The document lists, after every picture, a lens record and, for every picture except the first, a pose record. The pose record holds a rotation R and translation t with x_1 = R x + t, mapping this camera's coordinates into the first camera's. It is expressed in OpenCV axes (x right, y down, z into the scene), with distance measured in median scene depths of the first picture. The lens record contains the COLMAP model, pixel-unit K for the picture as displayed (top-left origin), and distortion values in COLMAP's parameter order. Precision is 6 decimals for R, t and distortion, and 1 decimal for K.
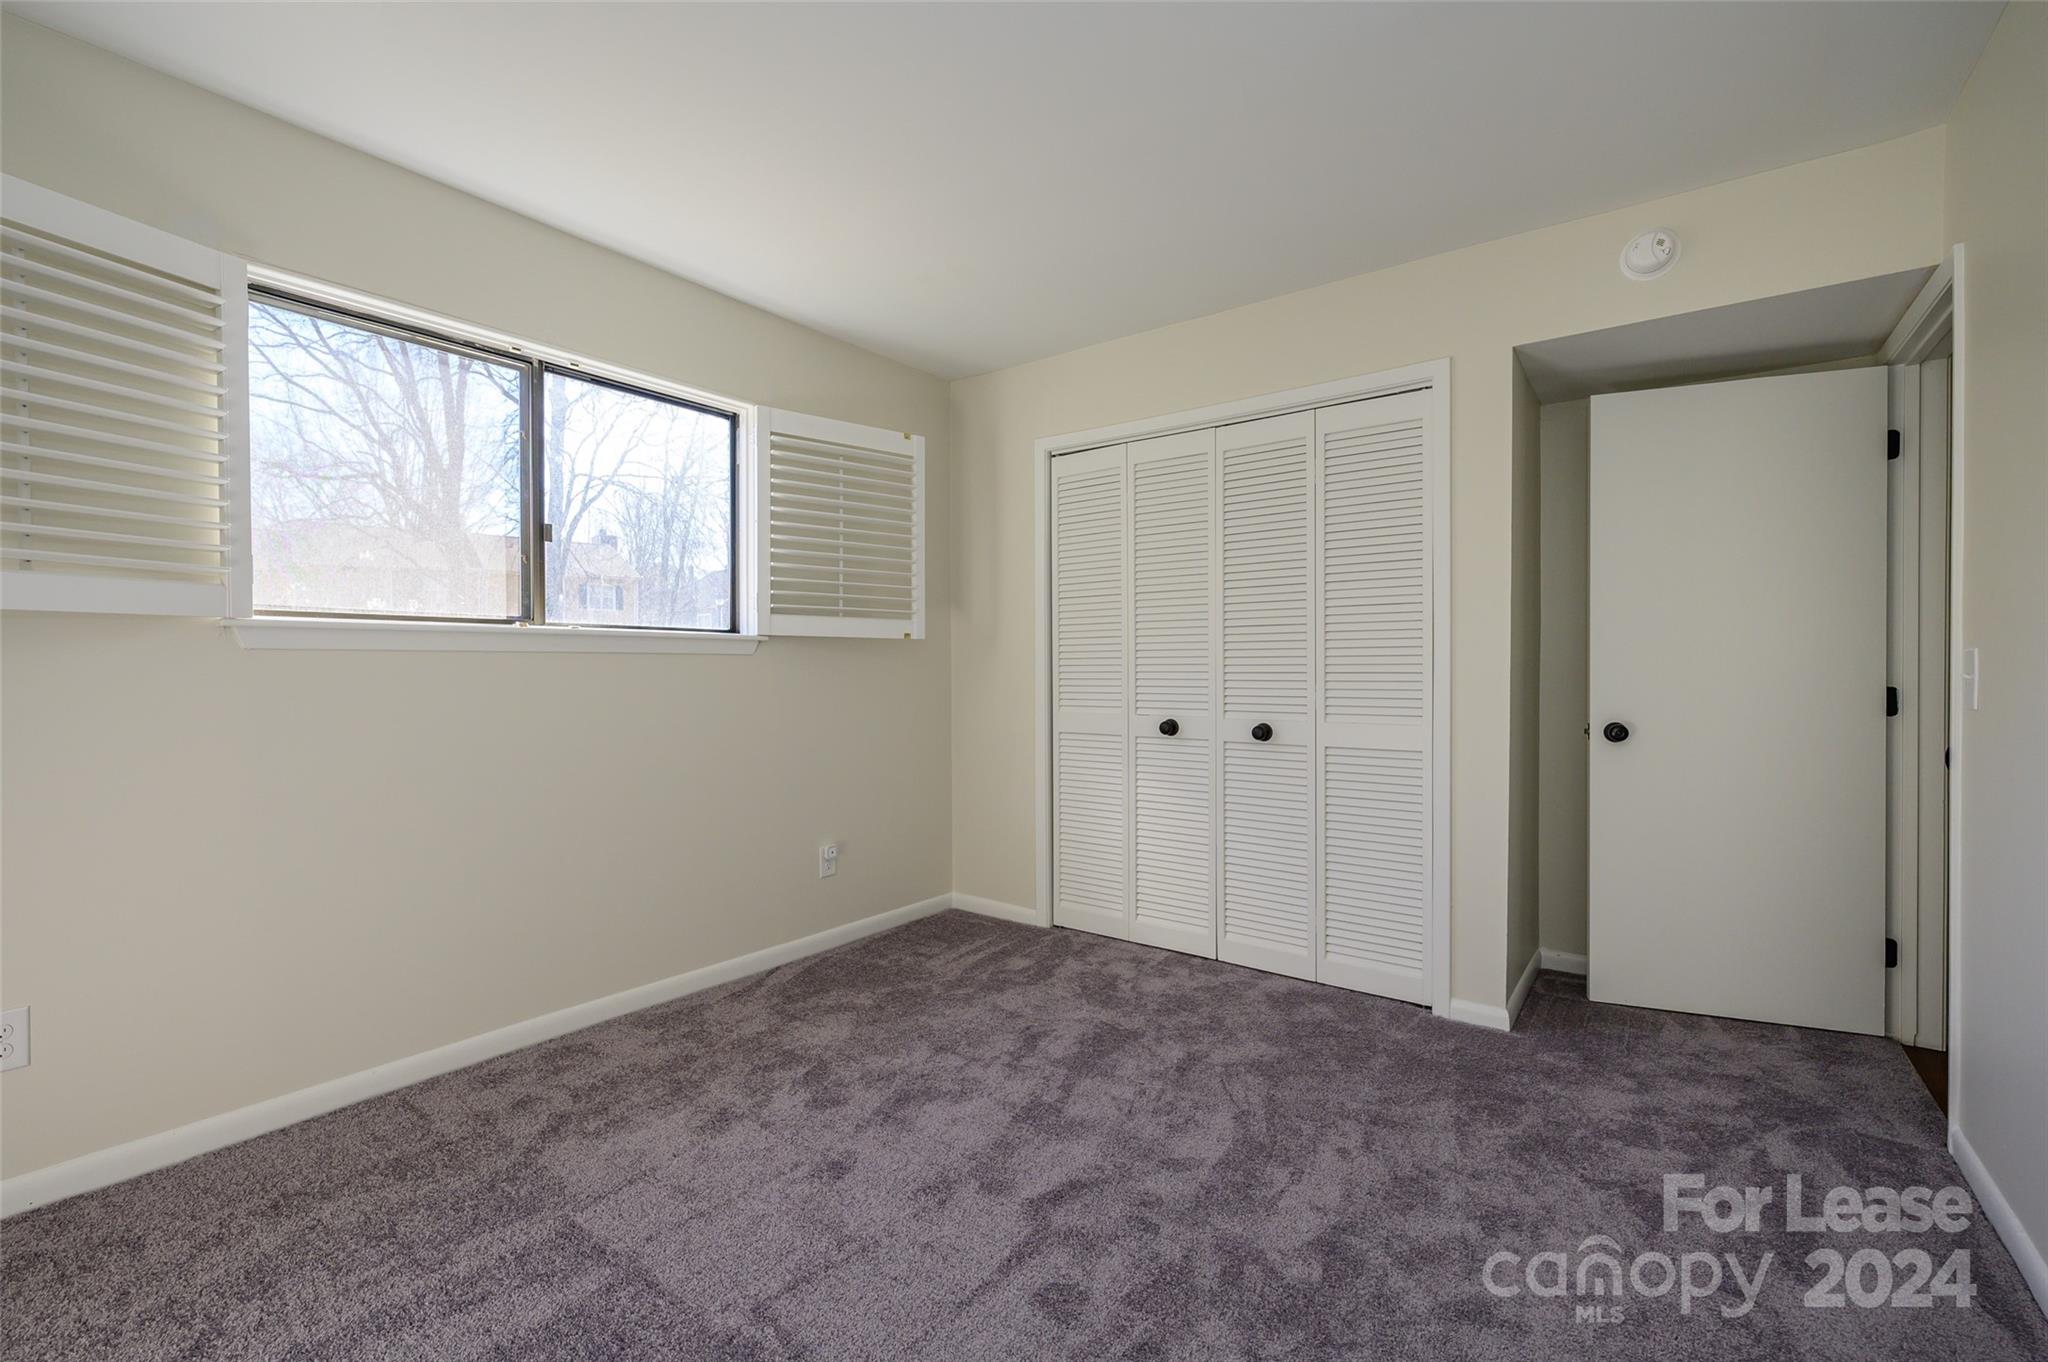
lens RADIAL K [[898.0, 0, 1024.0], [0, 898.0, 681.0], [0, 0, 1]] dist [0.000768, 0.000055]
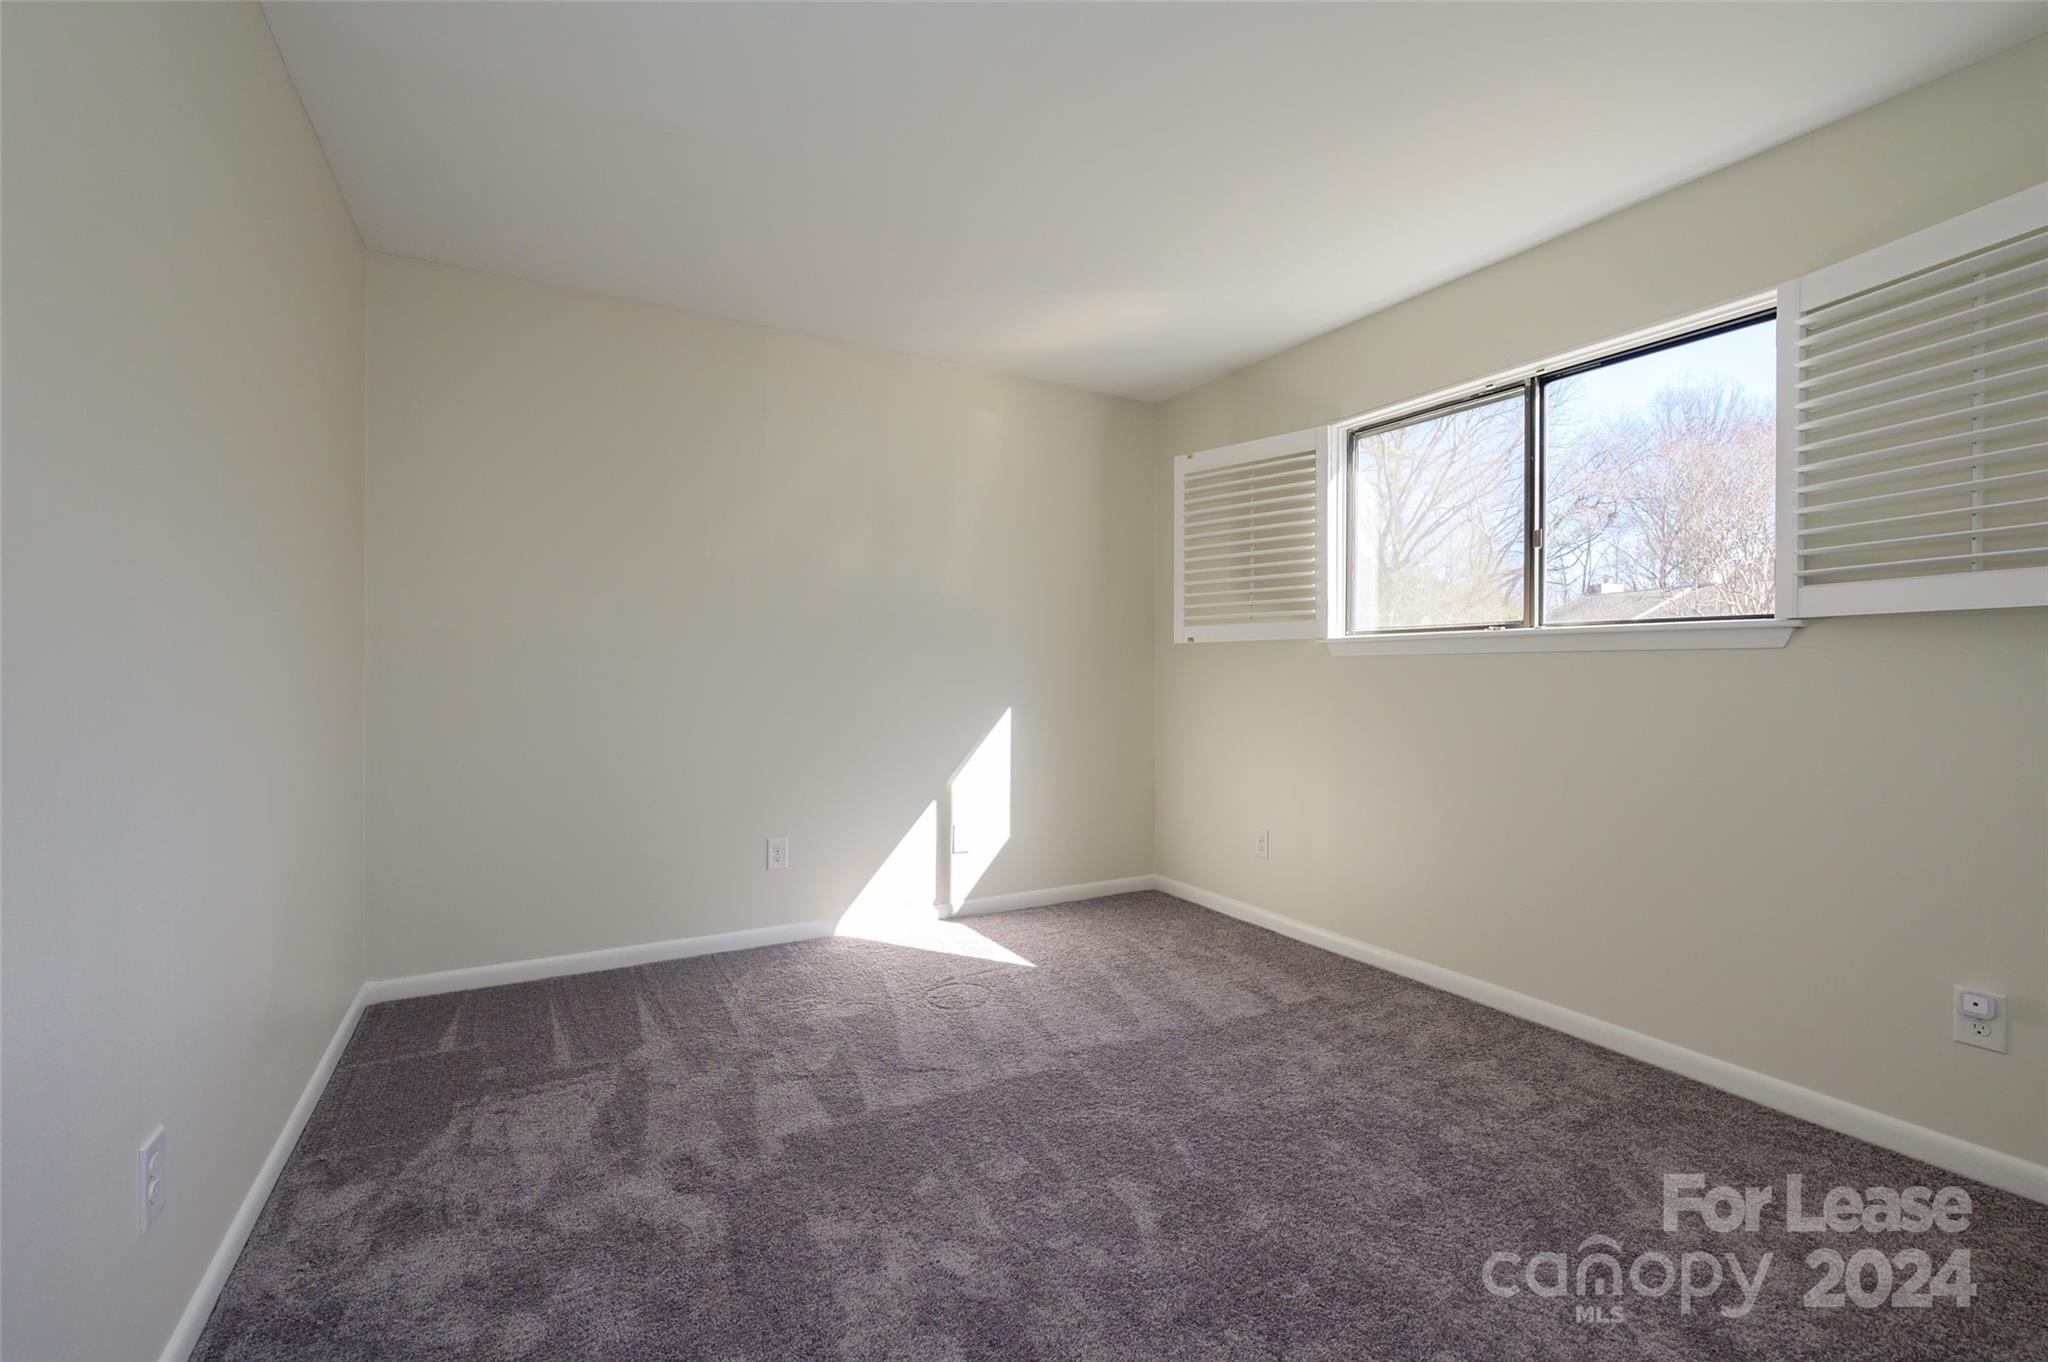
lens RADIAL K [[889.5, 0, 1031.6], [0, 889.5, 638.8], [0, 0, 1]] dist [-0.000254, -0.000162]
pose [[-0.399335, -0.031279, -0.916271, 0.648597], [-0.007841, 0.999498, -0.030703, -0.011911], [0.916771, -0.005076, -0.399380, 0.875334]]
